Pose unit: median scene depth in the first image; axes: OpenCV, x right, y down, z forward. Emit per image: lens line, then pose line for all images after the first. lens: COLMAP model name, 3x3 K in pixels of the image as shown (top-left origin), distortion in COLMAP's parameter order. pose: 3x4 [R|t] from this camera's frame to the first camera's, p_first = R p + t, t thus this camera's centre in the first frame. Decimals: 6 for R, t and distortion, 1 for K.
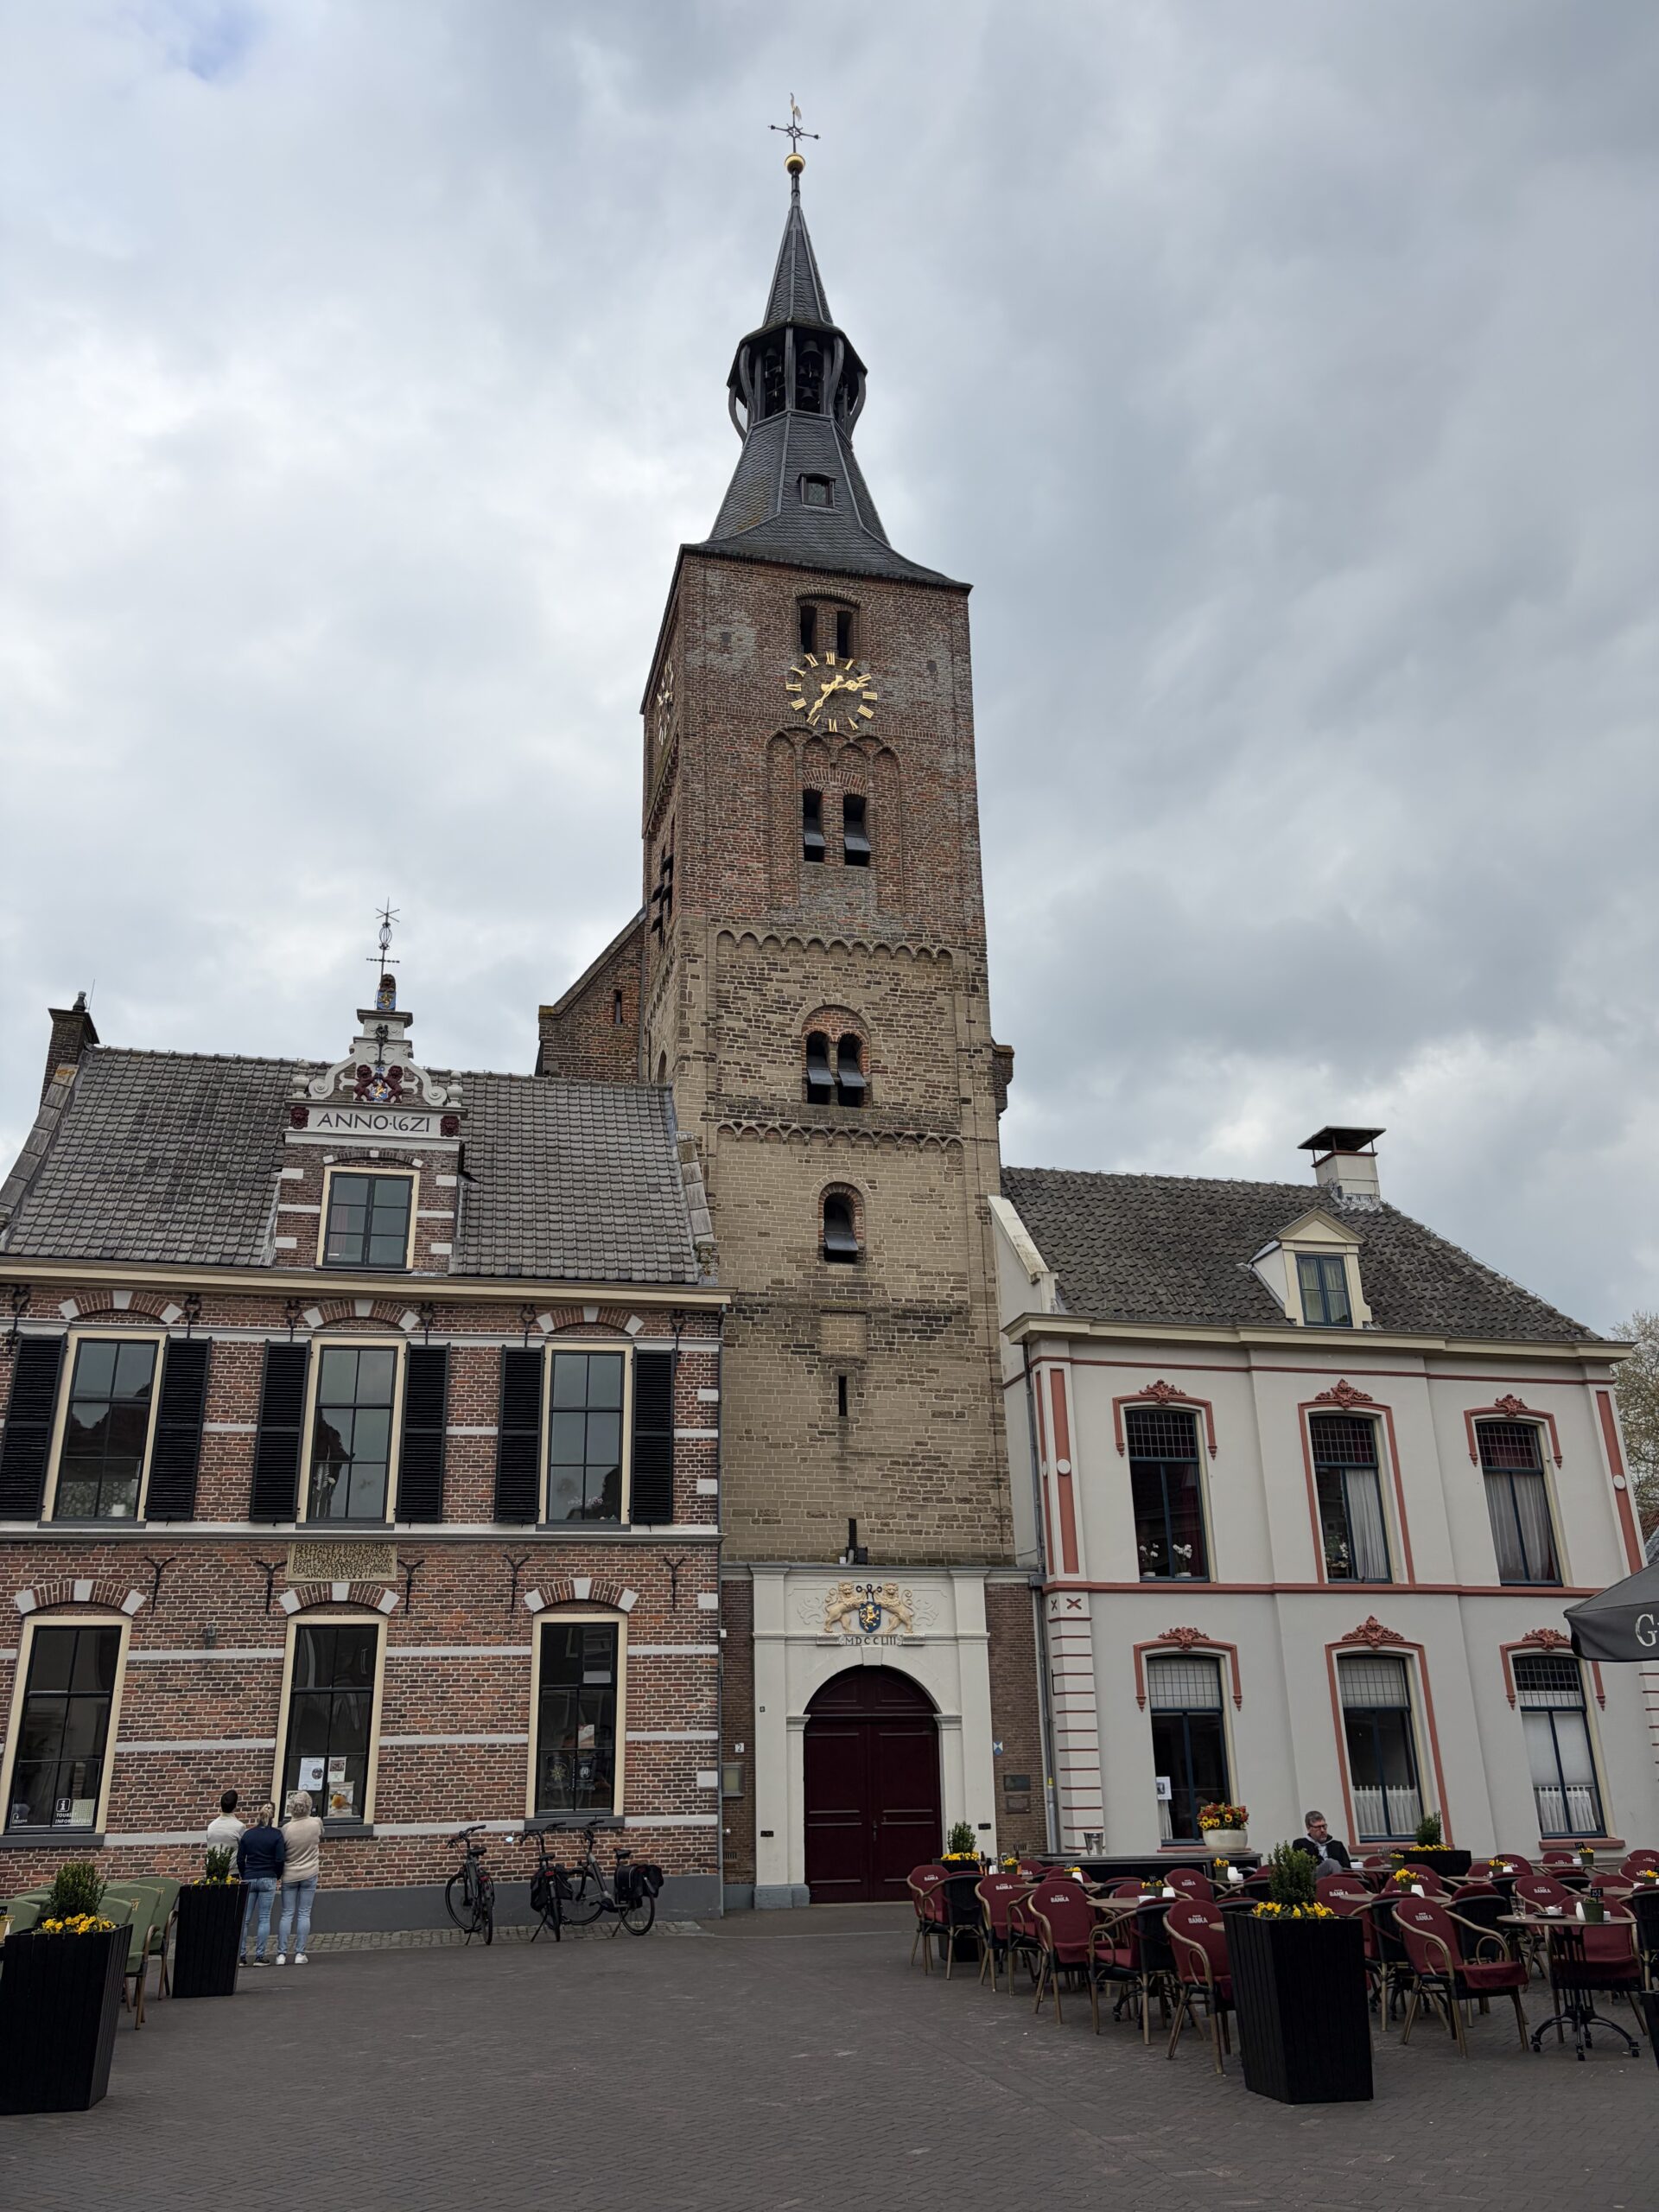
lens RADIAL K [[1592.9, 0, 830.0], [0, 1592.9, 1089.8], [0, 0, 1]] dist [0.035155, -0.030161]
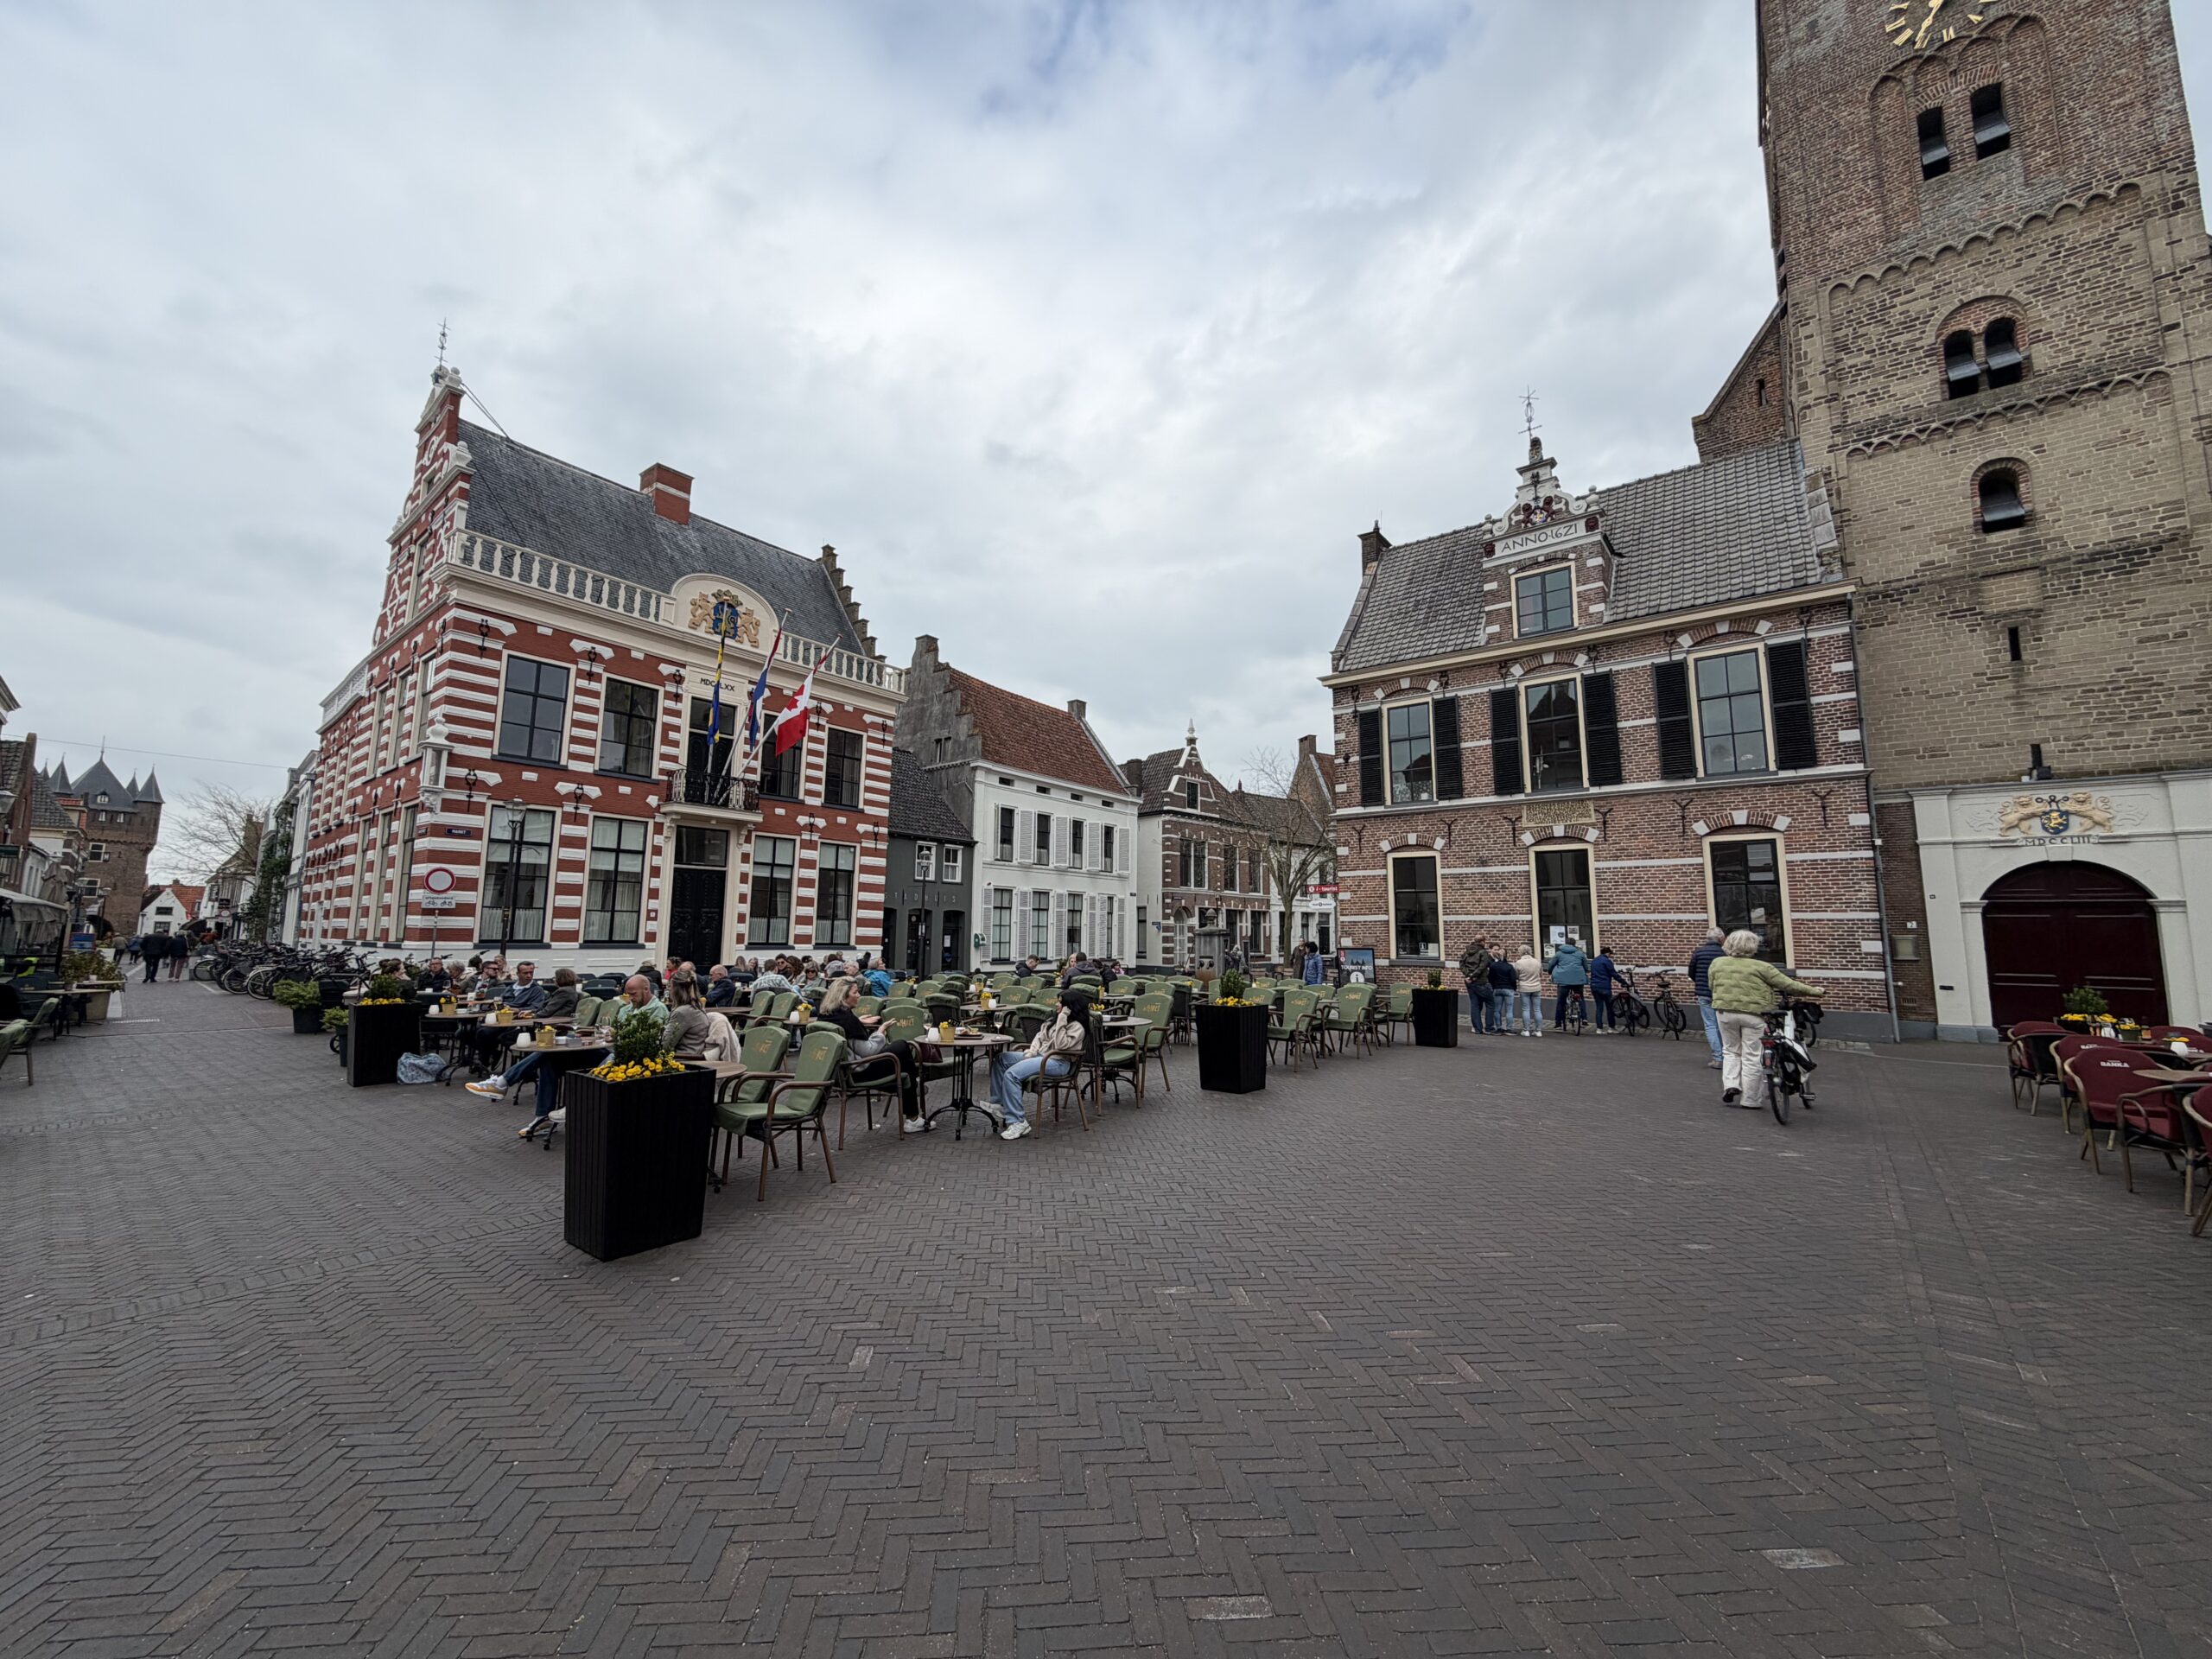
lens RADIAL K [[876.8, 0, 1100.5], [0, 876.8, 813.6], [0, 0, 1]] dist [0.000793, -0.000121]
pose [[0.633289, -0.082625, -0.769493, 0.076122], [0.282346, 0.950420, 0.130317, 0.045874], [0.720574, -0.299791, 0.625219, 0.107042]]
